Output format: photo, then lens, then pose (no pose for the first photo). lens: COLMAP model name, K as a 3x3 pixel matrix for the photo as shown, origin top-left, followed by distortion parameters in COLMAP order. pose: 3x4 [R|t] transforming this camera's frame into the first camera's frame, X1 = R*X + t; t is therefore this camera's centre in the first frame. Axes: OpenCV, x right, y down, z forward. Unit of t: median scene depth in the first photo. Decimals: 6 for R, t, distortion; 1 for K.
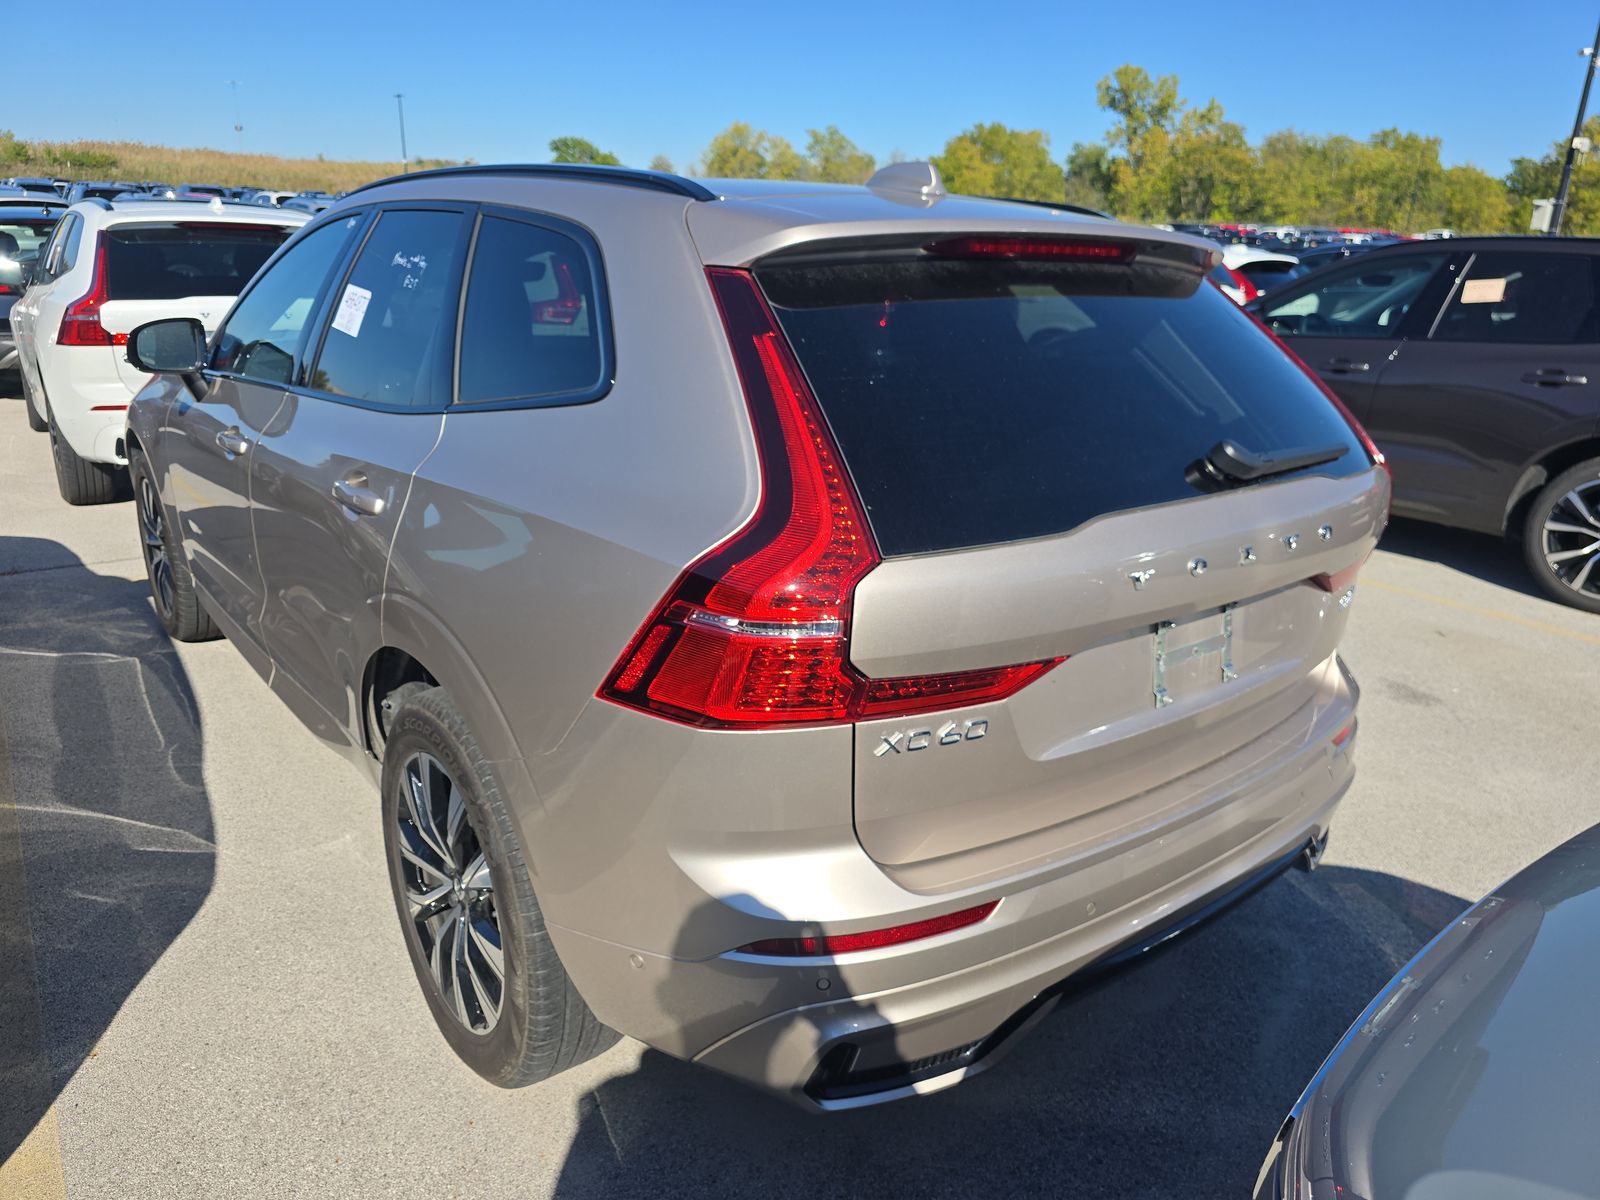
lens RADIAL K [[1085.4, 0, 802.9], [0, 1085.4, 605.4], [0, 0, 1]] dist [0.038310, -0.036785]
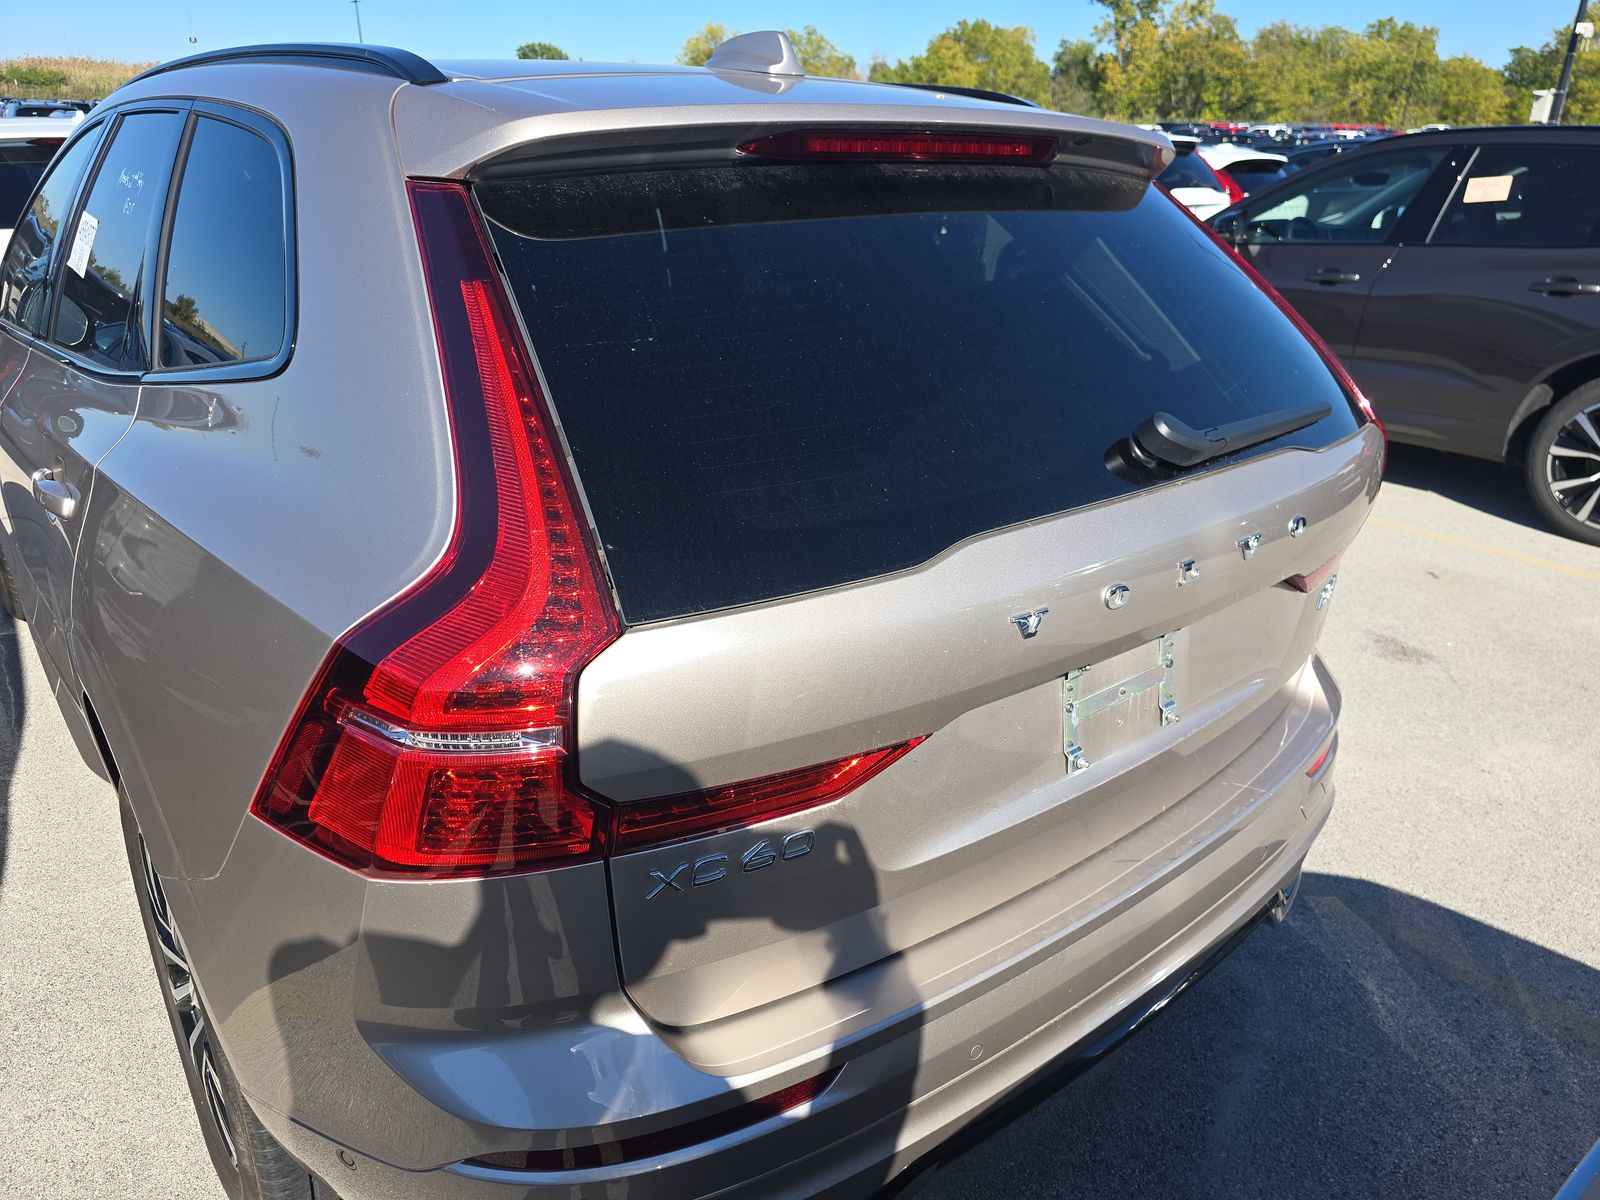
lens RADIAL K [[1081.0, 0, 797.1], [0, 1081.0, 600.5], [0, 0, 1]] dist [0.035834, -0.031654]
pose [[0.999779, -0.020840, 0.002800, 0.053613], [0.020587, 0.997249, 0.071212, -0.031407], [-0.004276, -0.071138, 0.997457, 0.102921]]
